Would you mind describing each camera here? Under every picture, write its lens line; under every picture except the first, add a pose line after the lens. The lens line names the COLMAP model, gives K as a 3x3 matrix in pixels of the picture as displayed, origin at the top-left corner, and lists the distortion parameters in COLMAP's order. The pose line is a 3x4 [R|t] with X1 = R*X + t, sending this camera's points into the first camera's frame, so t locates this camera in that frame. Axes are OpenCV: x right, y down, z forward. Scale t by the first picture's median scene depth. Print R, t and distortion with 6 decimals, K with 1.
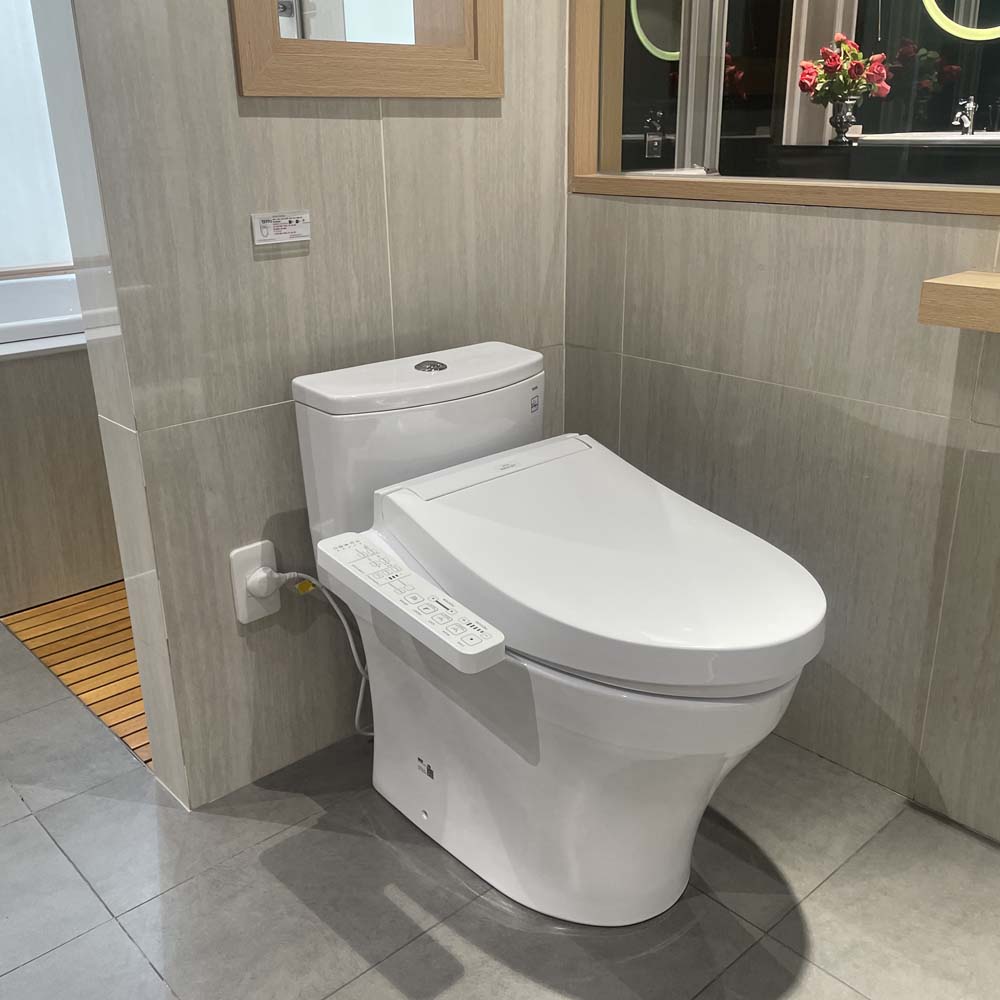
lens RADIAL K [[1015.1, 0, 503.9], [0, 1015.1, 491.2], [0, 0, 1]] dist [0.031177, 0.000000]
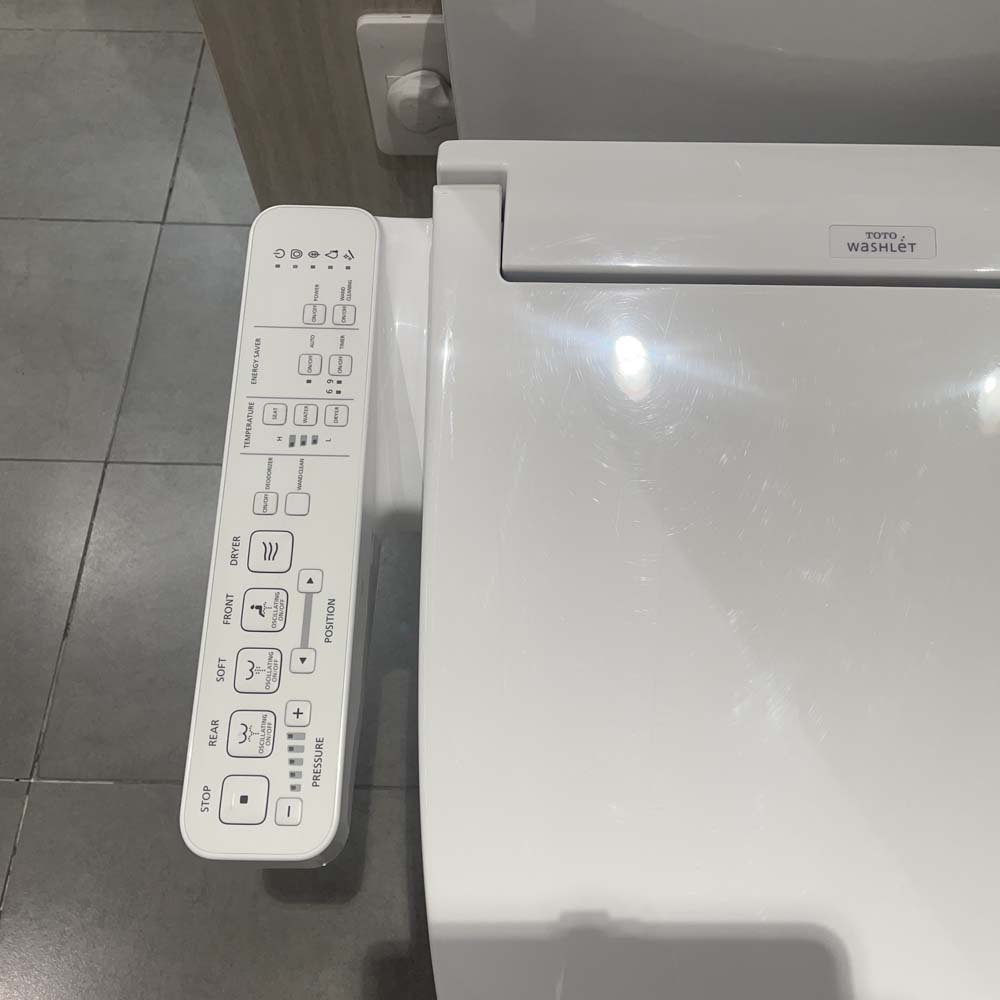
lens RADIAL K [[1015.1, 0, 509.6], [0, 1015.1, 494.2], [0, 0, 1]] dist [0.031177, 0.000000]
pose [[0.716495, 0.626203, -0.307416, 0.061155], [-0.241948, 0.636400, 0.732431, -0.163148], [0.654291, -0.450405, 0.607486, 0.682404]]
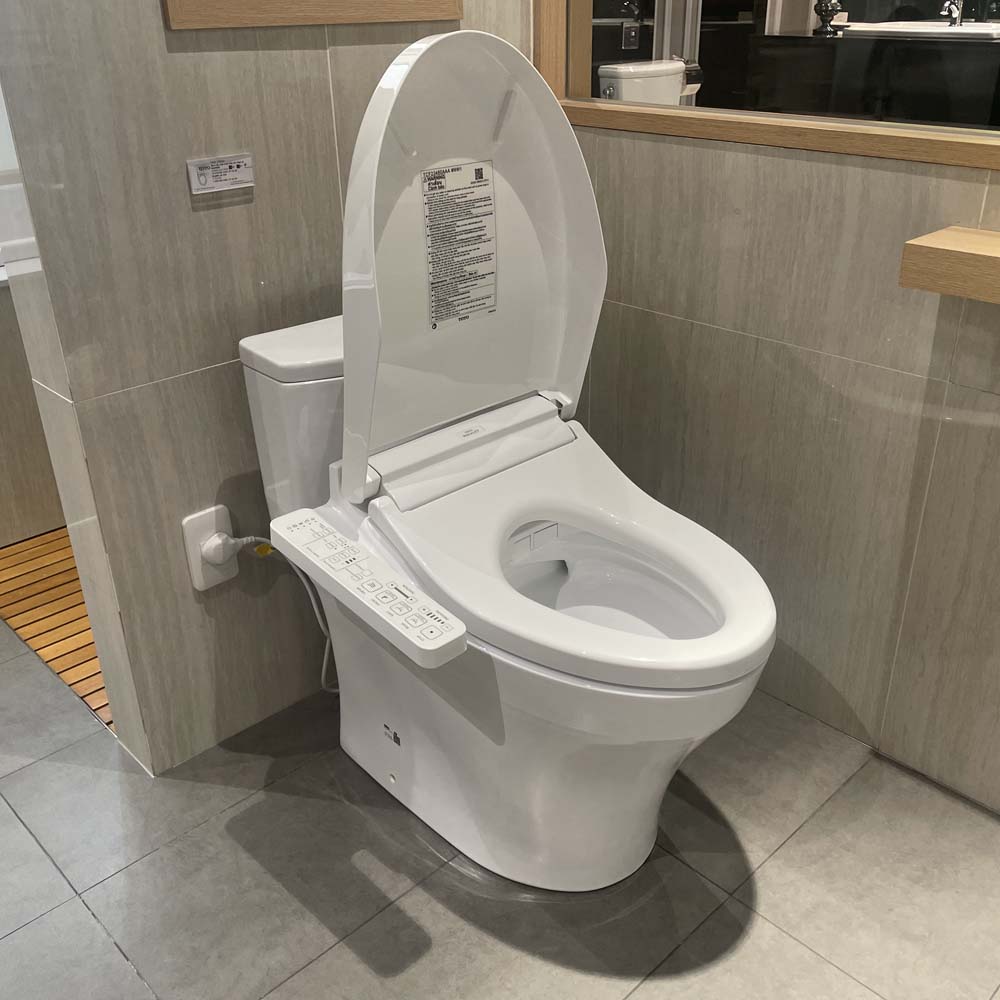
lens RADIAL K [[1015.1, 0, 515.9], [0, 1015.1, 489.6], [0, 0, 1]] dist [0.031177, 0.000000]
pose [[0.999393, -0.012368, 0.032579, 0.014174], [0.008784, 0.994118, 0.107943, -0.070564], [-0.033722, -0.107591, 0.993623, 0.041327]]
